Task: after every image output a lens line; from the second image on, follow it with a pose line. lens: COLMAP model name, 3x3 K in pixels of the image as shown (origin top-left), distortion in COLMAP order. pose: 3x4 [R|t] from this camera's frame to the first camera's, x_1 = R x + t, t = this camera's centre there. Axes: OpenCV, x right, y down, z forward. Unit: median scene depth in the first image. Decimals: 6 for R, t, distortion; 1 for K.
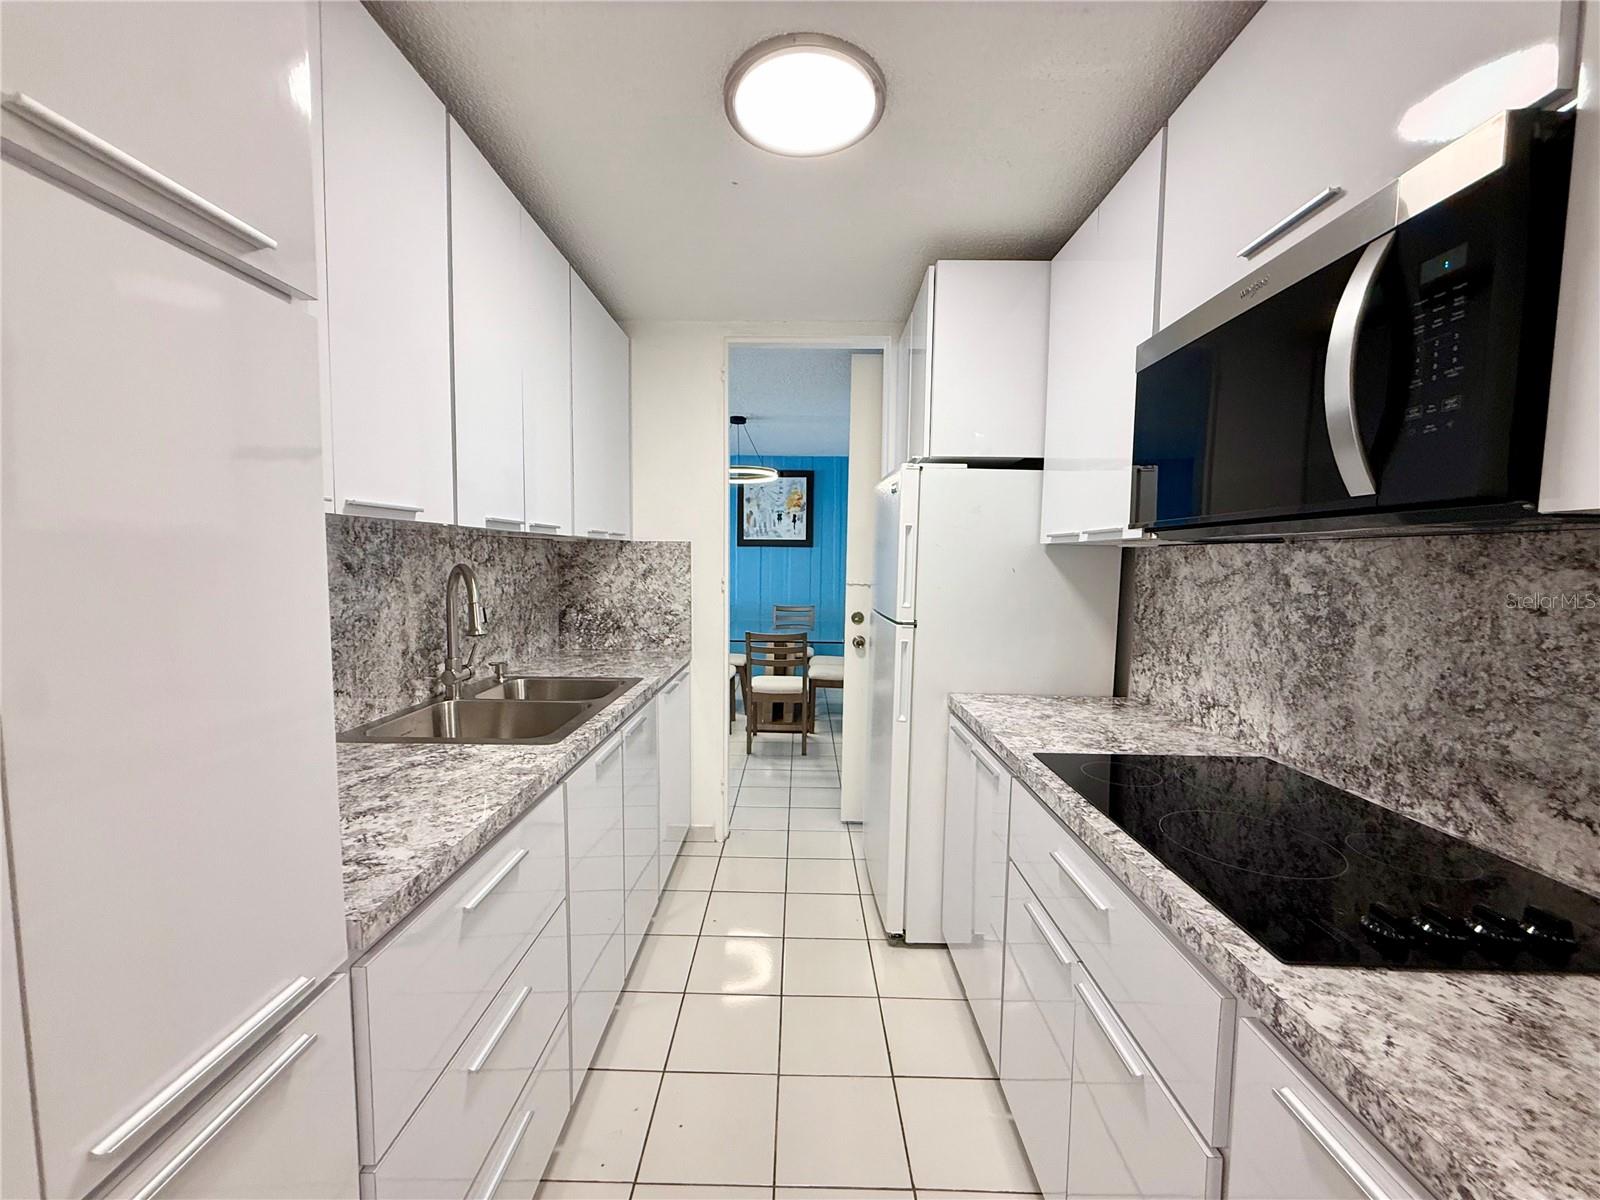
lens RADIAL K [[638.0, 0, 794.2], [0, 638.0, 596.6], [0, 0, 1]] dist [-0.000999, 0.000396]
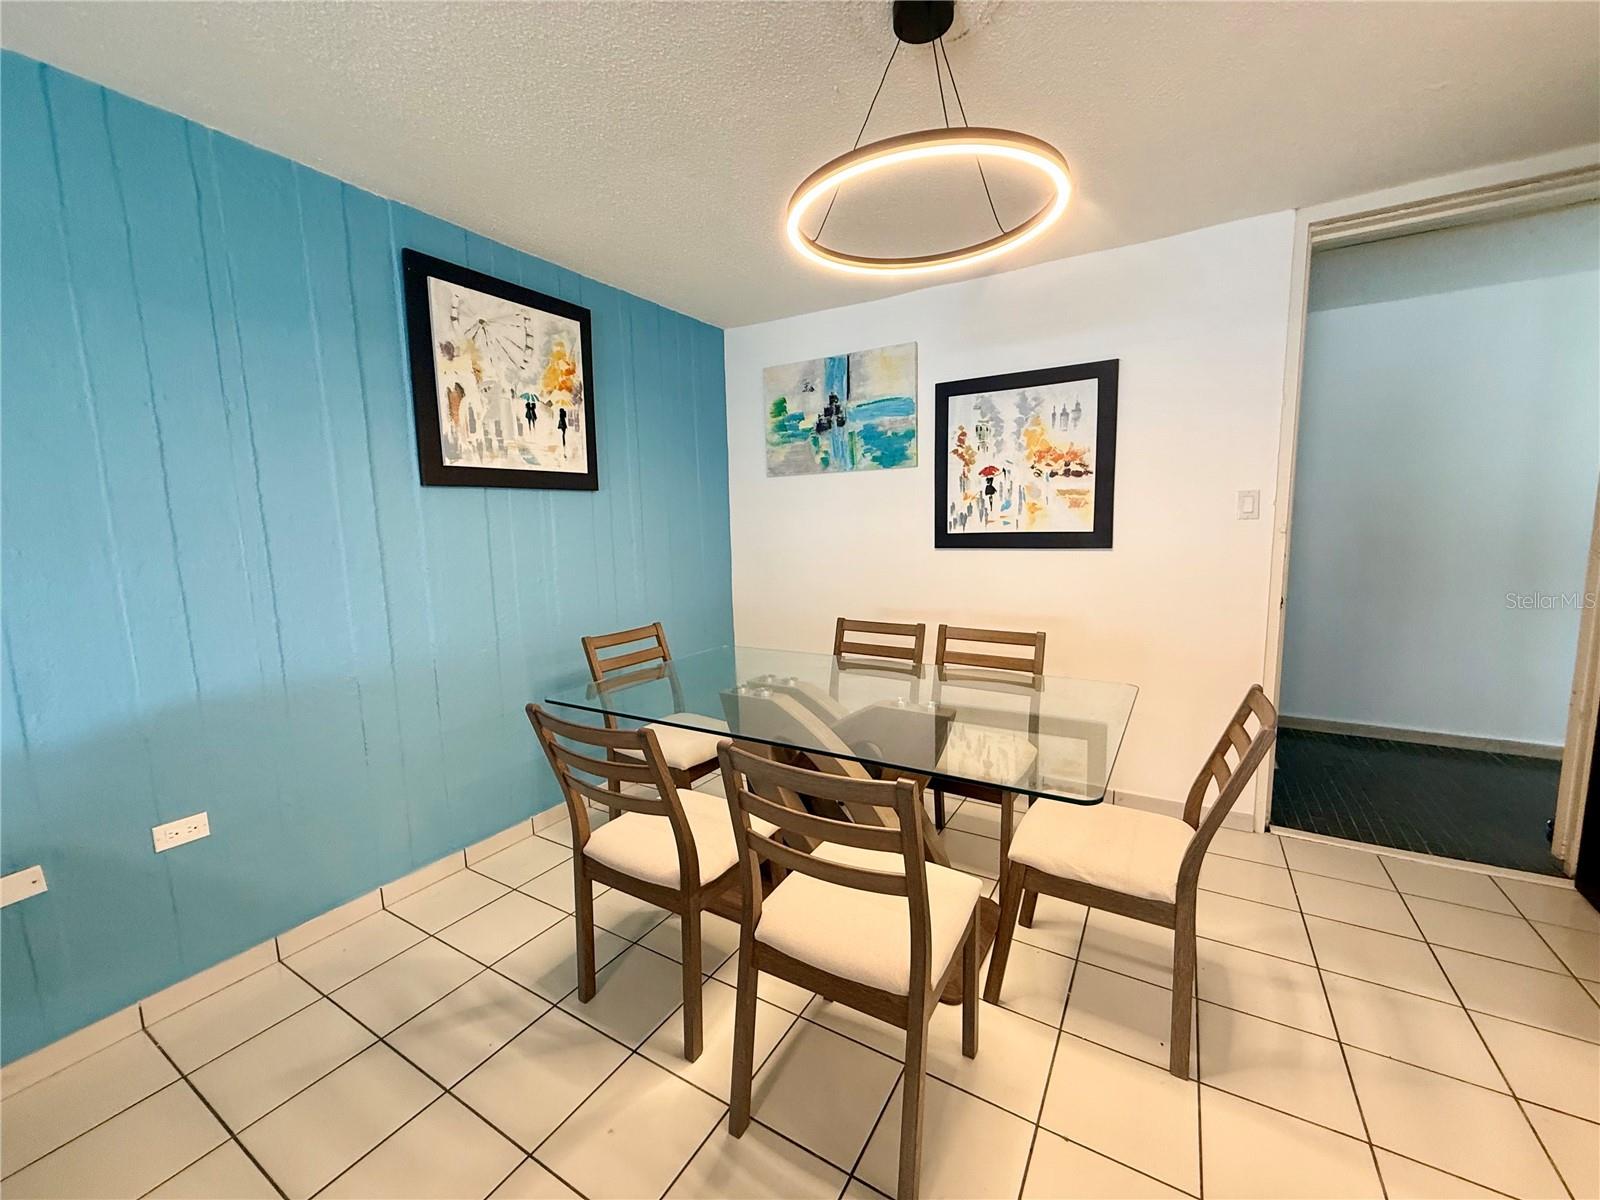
lens RADIAL K [[638.0, 0, 794.0], [0, 638.0, 598.0], [0, 0, 1]] dist [-0.000999, 0.000396]
pose [[0.503166, -0.130609, 0.854263, -0.289293], [0.081713, 0.991275, 0.103428, -0.038994], [-0.860318, 0.017763, 0.509448, 0.665478]]
